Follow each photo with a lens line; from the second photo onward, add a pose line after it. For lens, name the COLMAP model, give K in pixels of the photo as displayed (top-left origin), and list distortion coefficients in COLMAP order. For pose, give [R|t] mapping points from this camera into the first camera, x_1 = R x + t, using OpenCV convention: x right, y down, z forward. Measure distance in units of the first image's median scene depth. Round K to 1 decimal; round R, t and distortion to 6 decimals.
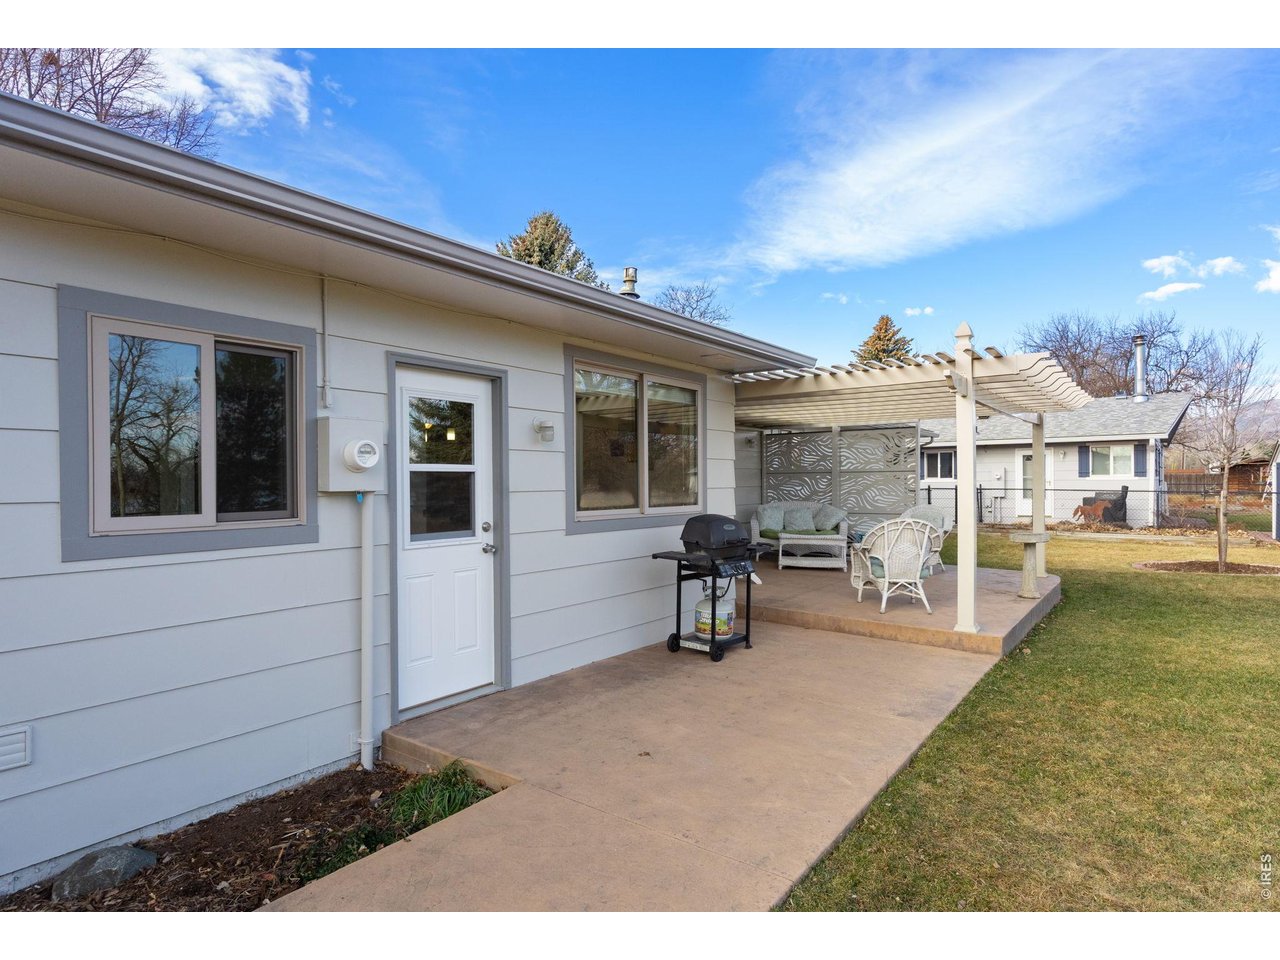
lens RADIAL K [[706.6, 0, 640.0], [0, 706.6, 480.0], [0, 0, 1]] dist [-0.001992, -0.000146]
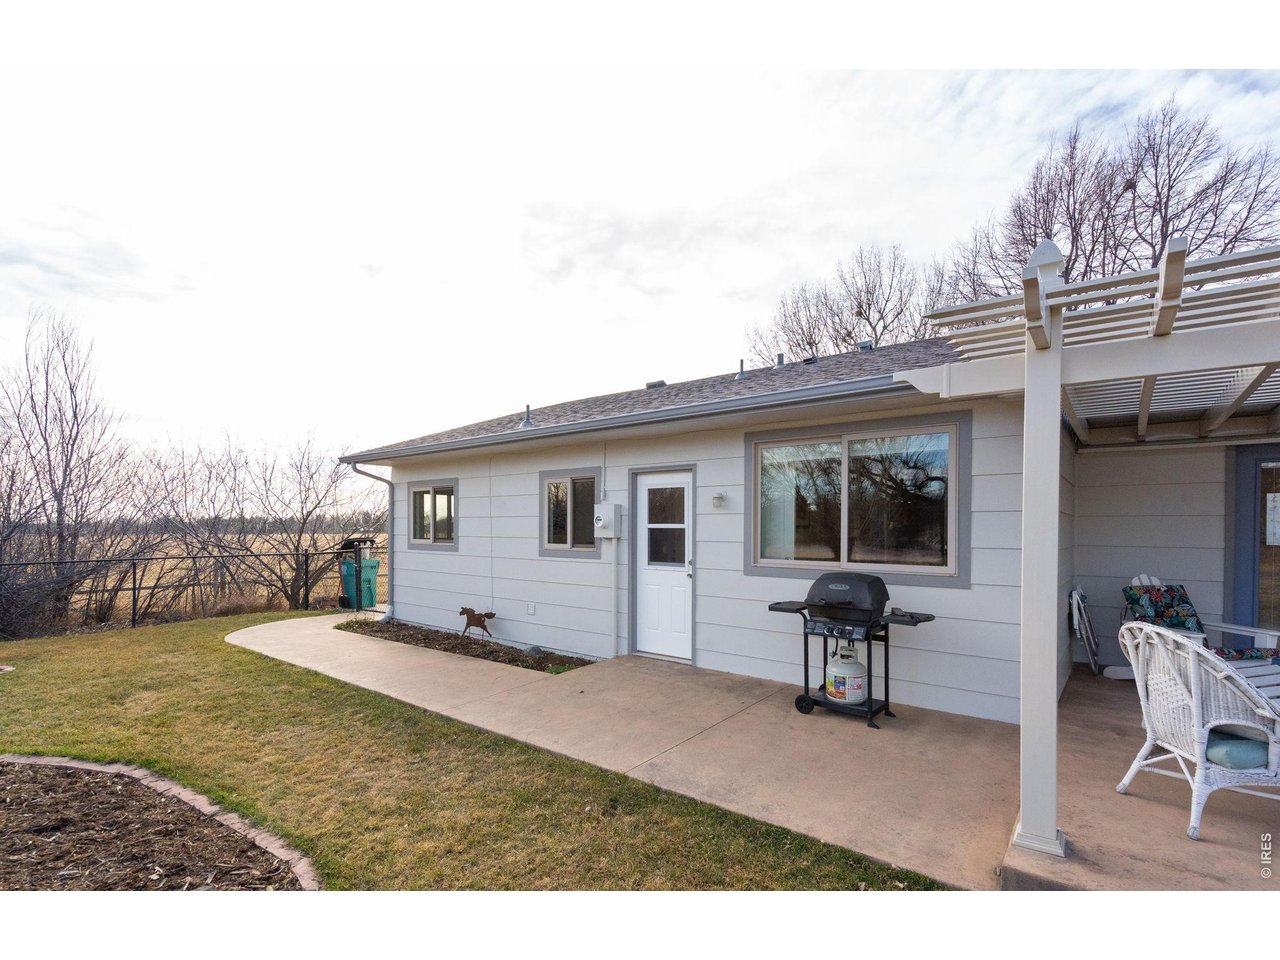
lens RADIAL K [[582.9, 0, 645.7], [0, 582.9, 535.5], [0, 0, 1]] dist [-0.011168, 0.000287]
pose [[-0.013734, 0.016528, -0.999769, 1.147057], [-0.006375, 0.999842, 0.016617, -0.016945], [0.999885, 0.006602, -0.013627, 0.940473]]
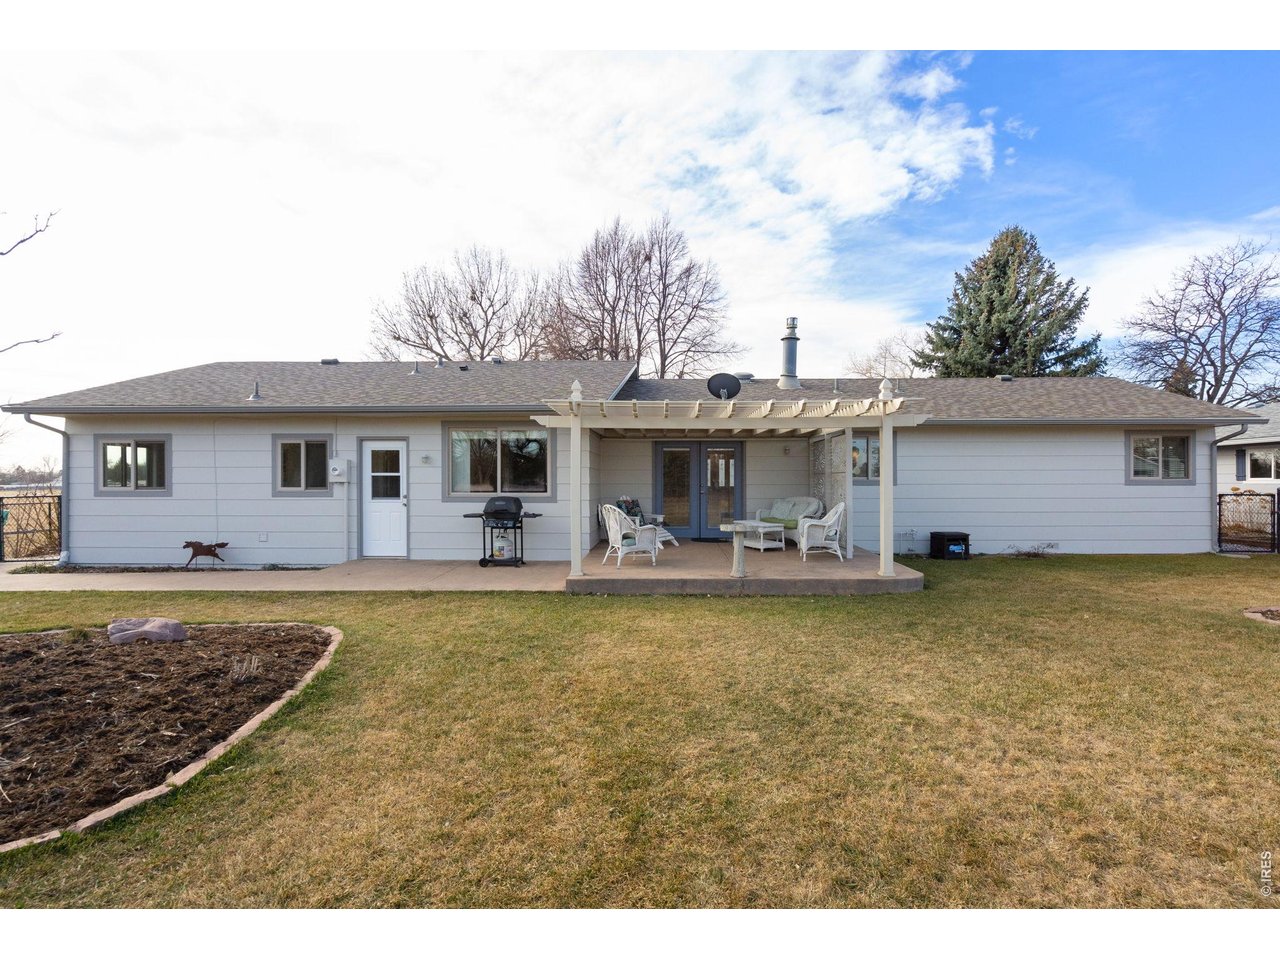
lens RADIAL K [[597.2, 0, 640.0], [0, 597.2, 480.0], [0, 0, 1]] dist [-0.003799, -0.000271]
pose [[0.589988, -0.000625, -0.807411, 2.149636], [-0.003070, 0.999991, -0.003017, 0.009287], [0.807406, 0.004259, 0.589981, 0.407632]]
